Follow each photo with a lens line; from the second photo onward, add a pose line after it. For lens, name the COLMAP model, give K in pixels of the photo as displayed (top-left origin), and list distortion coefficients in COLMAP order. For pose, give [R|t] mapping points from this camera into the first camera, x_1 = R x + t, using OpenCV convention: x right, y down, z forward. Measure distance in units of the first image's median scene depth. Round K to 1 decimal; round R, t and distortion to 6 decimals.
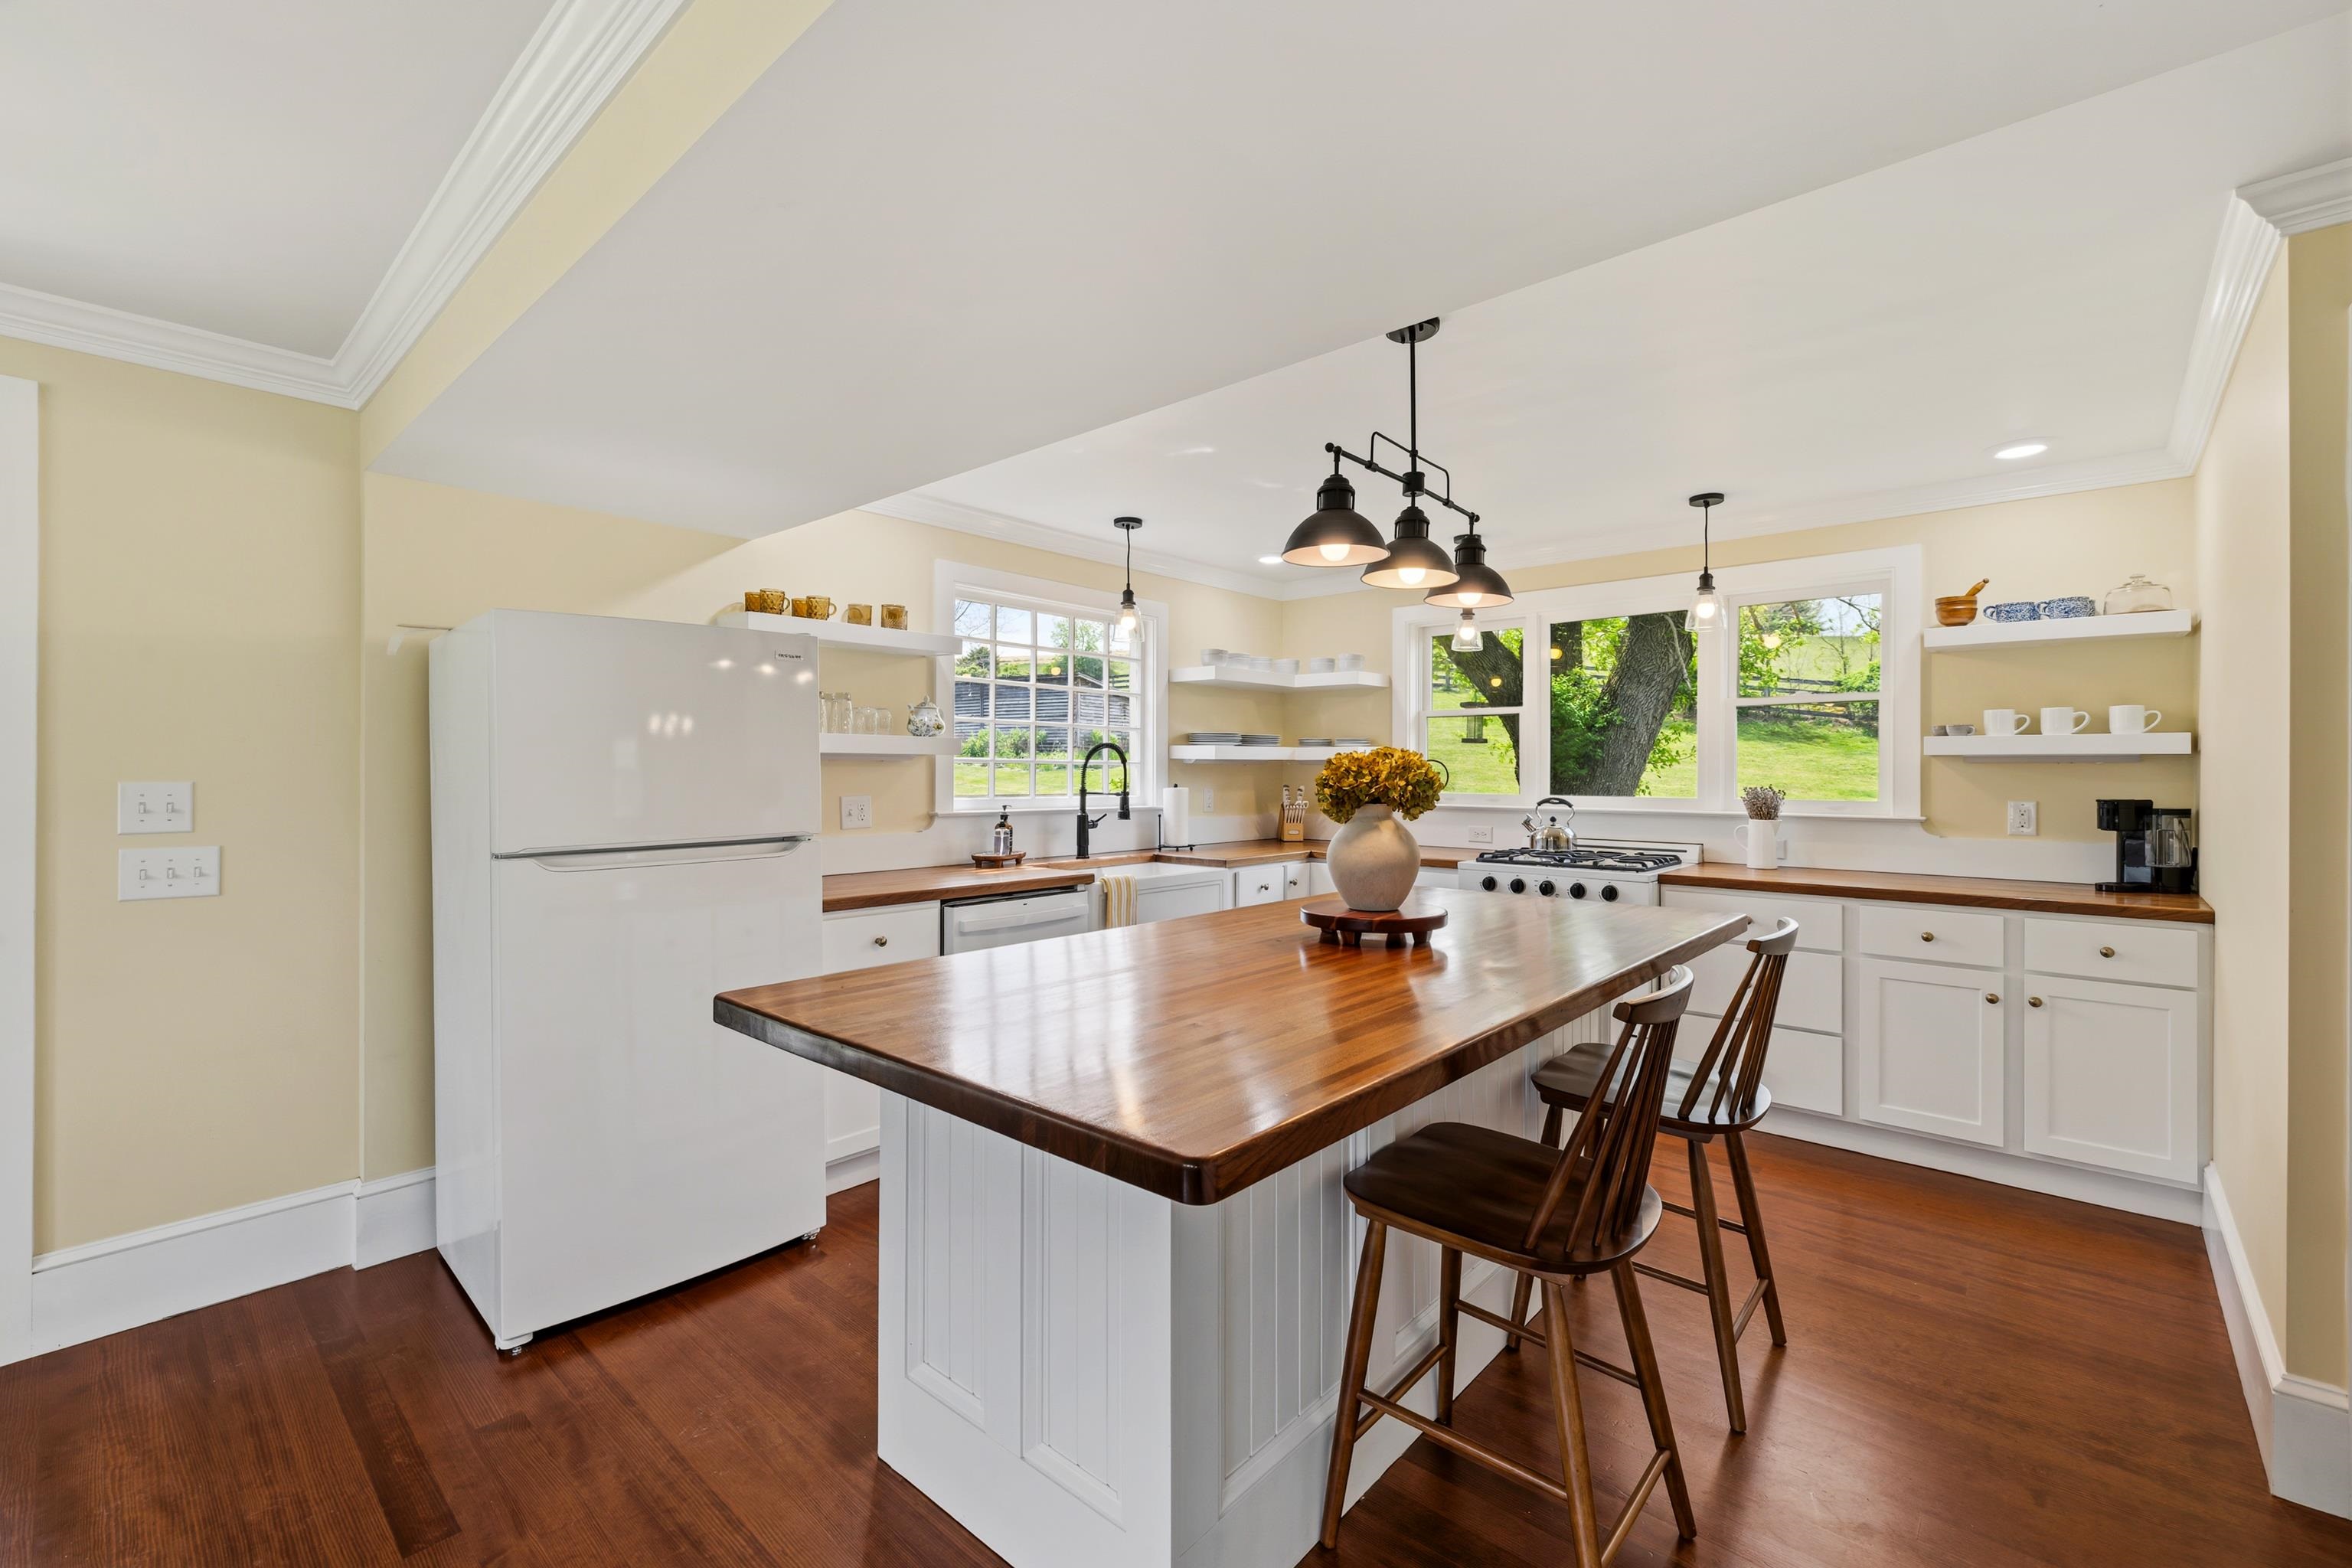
lens RADIAL K [[995.8, 0, 1173.8], [0, 995.8, 765.0], [0, 0, 1]] dist [0.001449, 0.001266]
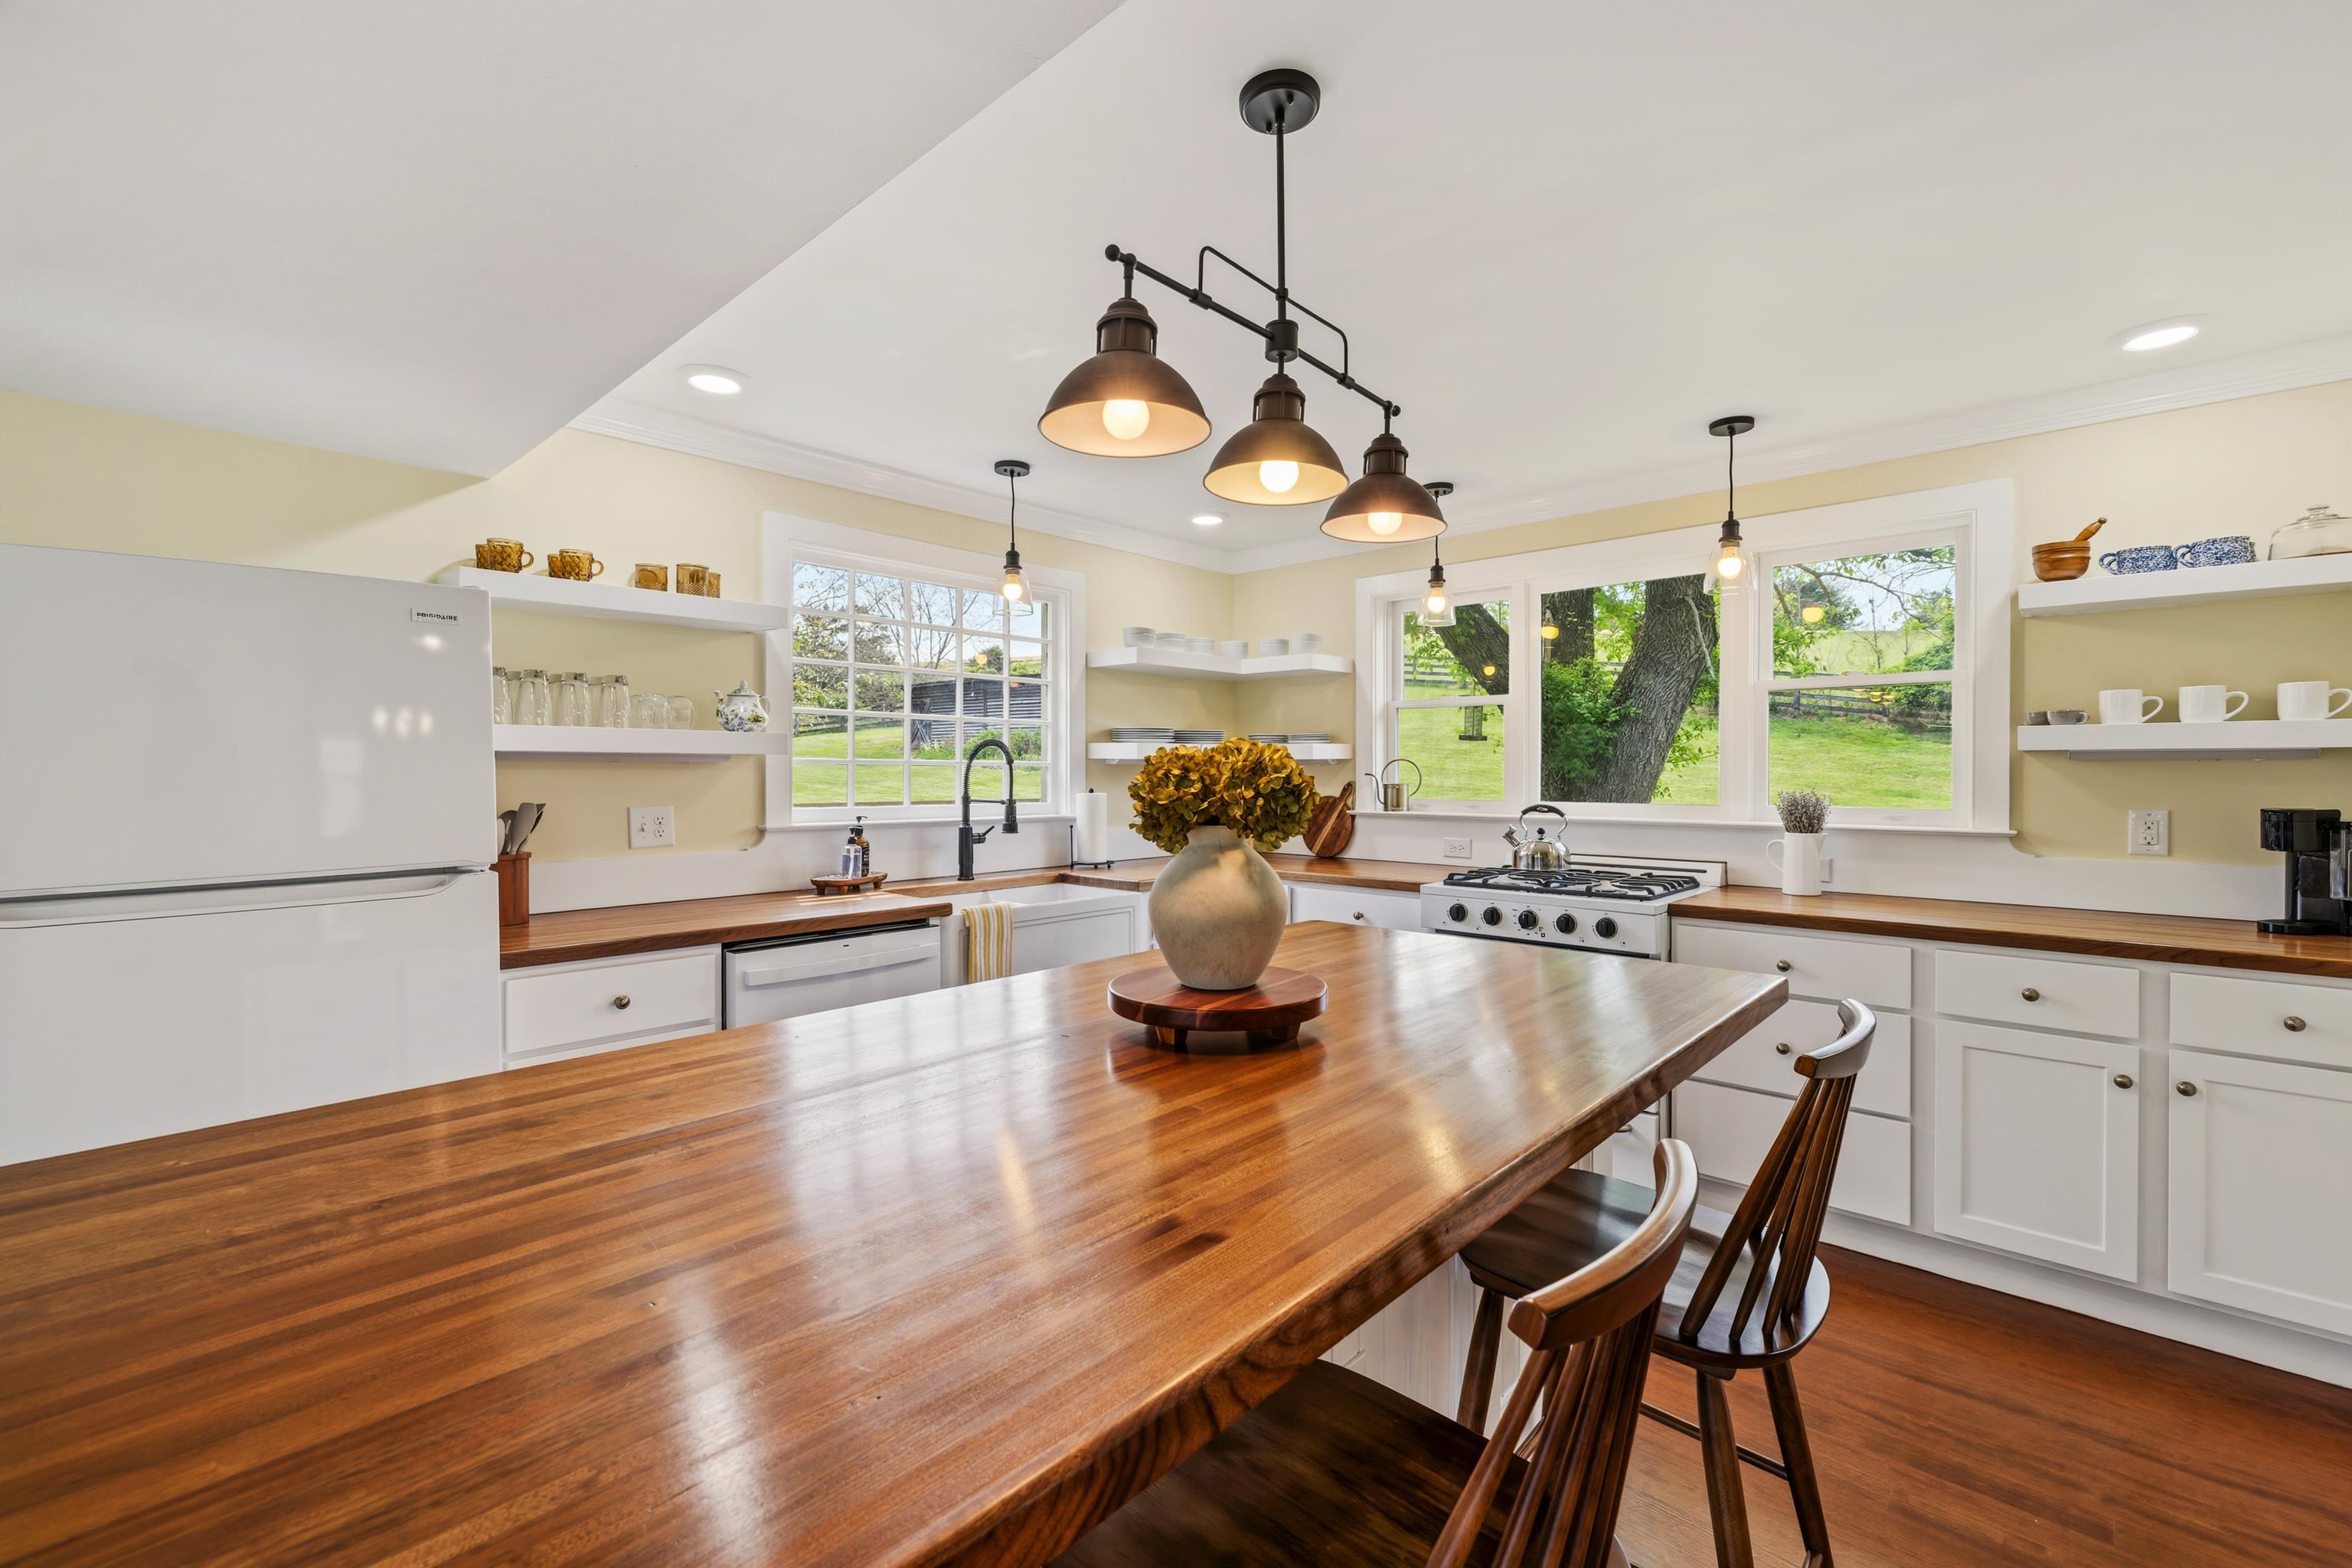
lens RADIAL K [[995.8, 0, 1176.2], [0, 995.8, 775.0], [0, 0, 1]] dist [0.001449, 0.001266]
pose [[0.999831, -0.002930, -0.018133, 0.118381], [0.003106, 0.999948, 0.009678, -0.000506], [0.018104, -0.009733, 0.999789, 0.218476]]
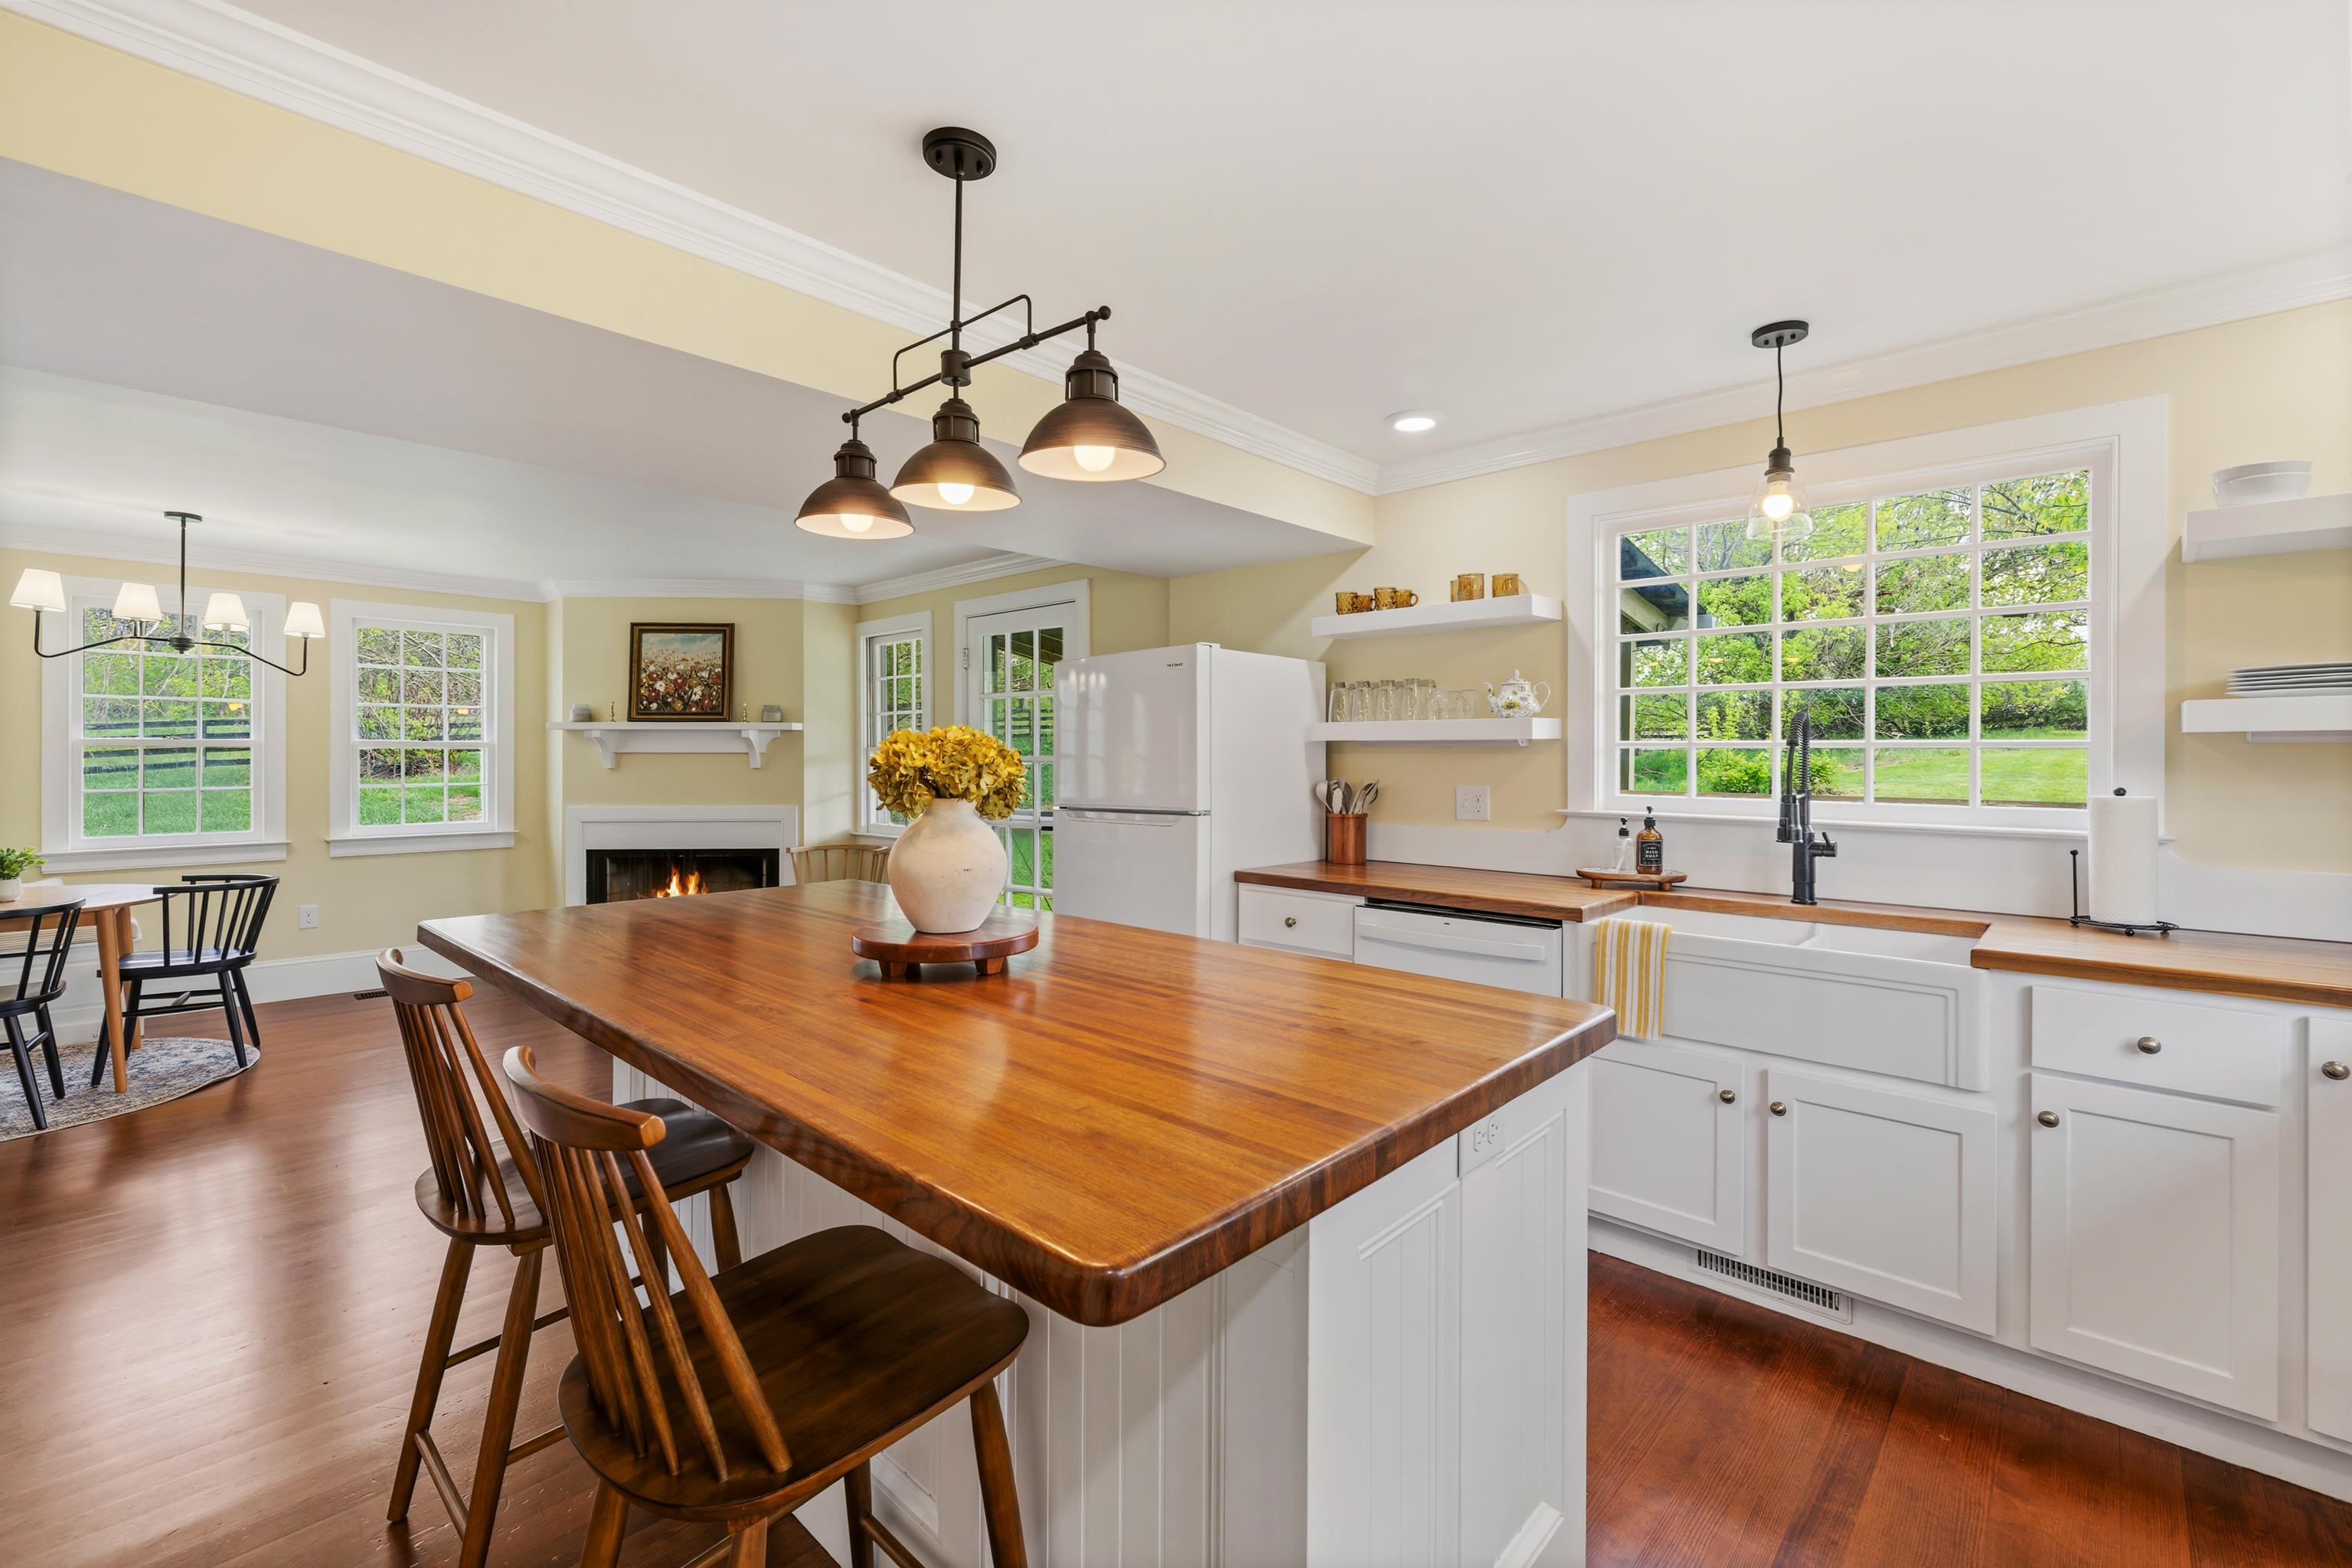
lens RADIAL K [[995.8, 0, 1176.6], [0, 995.8, 759.4], [0, 0, 1]] dist [0.001449, 0.001266]
pose [[-0.016370, -0.000152, -0.999866, 0.634573], [0.003613, 0.999993, -0.000211, 0.005900], [0.999859, -0.003616, -0.016370, 0.763285]]
